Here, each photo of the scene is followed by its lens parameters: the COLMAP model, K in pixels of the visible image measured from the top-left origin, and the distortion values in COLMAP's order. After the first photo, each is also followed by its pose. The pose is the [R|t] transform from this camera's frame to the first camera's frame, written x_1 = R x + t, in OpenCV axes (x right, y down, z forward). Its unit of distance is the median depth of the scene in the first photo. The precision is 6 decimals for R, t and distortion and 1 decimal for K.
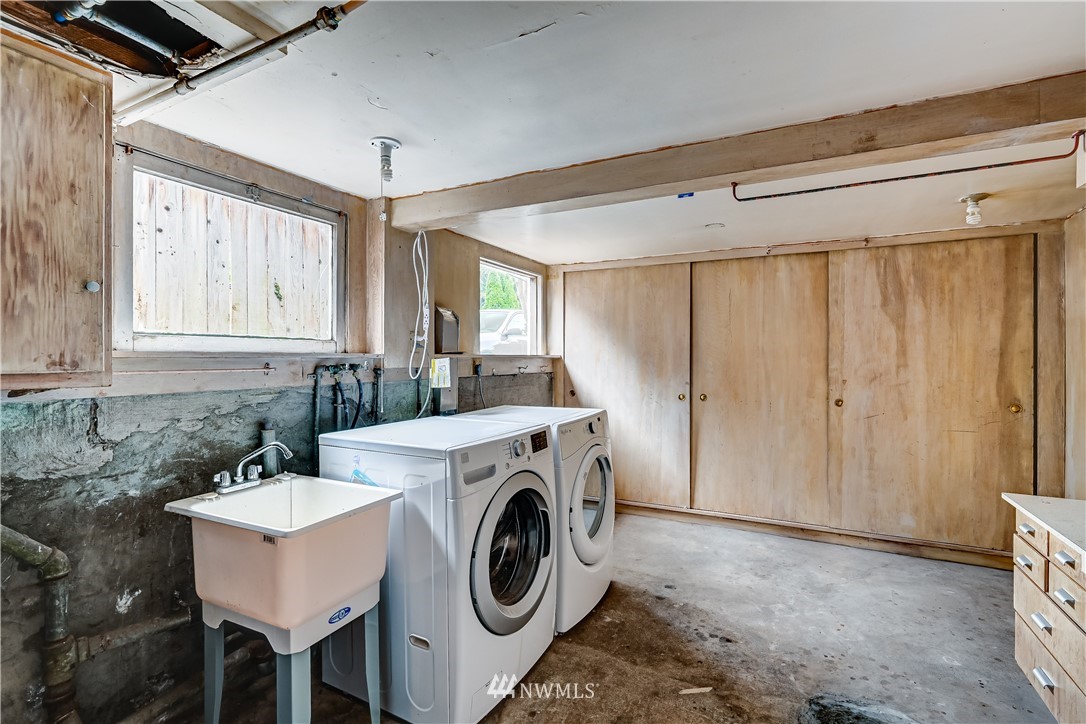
lens RADIAL K [[492.6, 0, 544.7], [0, 492.6, 360.2], [0, 0, 1]] dist [0.000052, -0.000113]
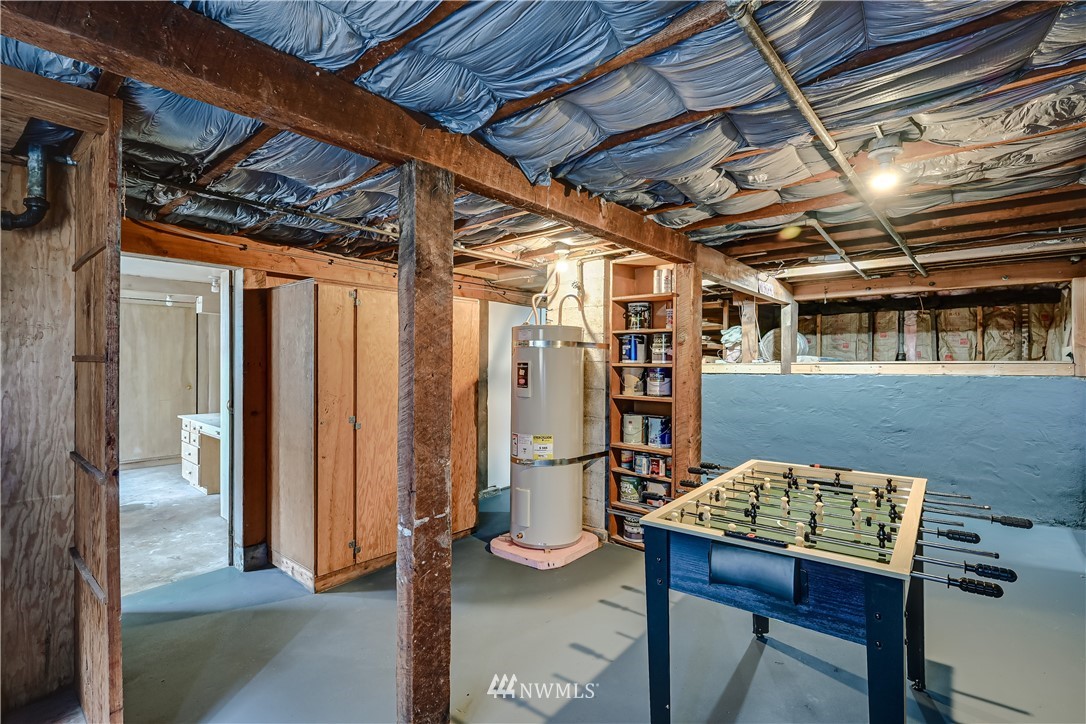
lens RADIAL K [[492.6, 0, 545.9], [0, 492.6, 364.7], [0, 0, 1]] dist [0.000052, -0.000113]
pose [[0.222195, 0.005194, 0.974988, -0.788629], [0.001576, 0.999983, -0.005687, 0.012008], [-0.975001, 0.002800, 0.222183, -0.986060]]
